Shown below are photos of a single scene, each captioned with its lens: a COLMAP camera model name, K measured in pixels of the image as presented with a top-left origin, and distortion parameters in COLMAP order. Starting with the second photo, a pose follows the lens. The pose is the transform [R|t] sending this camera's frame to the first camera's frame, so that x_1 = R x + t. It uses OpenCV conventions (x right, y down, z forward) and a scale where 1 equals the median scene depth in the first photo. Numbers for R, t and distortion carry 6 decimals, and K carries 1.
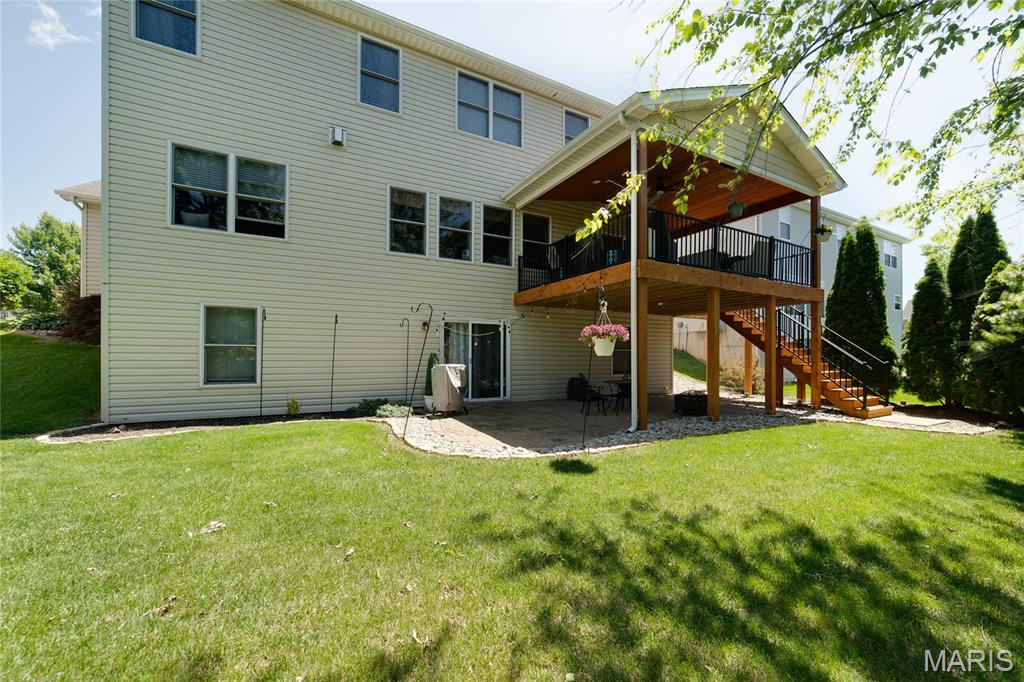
lens RADIAL K [[396.4, 0, 513.2], [0, 396.4, 349.4], [0, 0, 1]] dist [-0.004157, -0.000141]
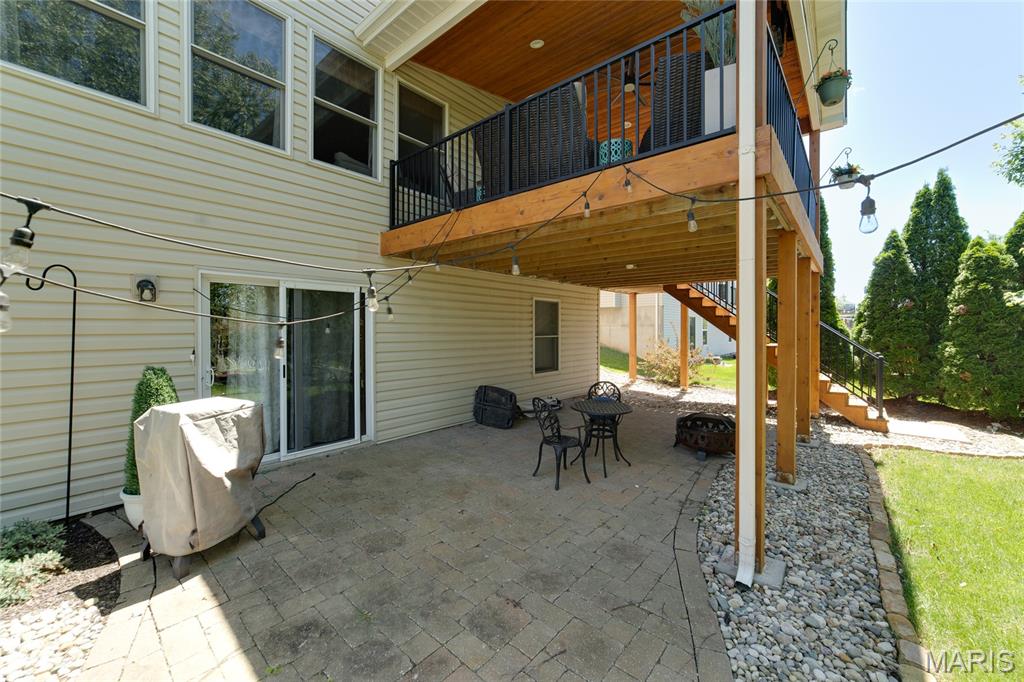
lens RADIAL K [[396.4, 0, 514.9], [0, 396.4, 330.4], [0, 0, 1]] dist [-0.004157, -0.000141]
pose [[0.929401, -0.005234, 0.369033, -0.027319], [-0.001857, 0.999820, 0.018858, -0.024905], [-0.369066, -0.018213, 0.929225, 0.464564]]
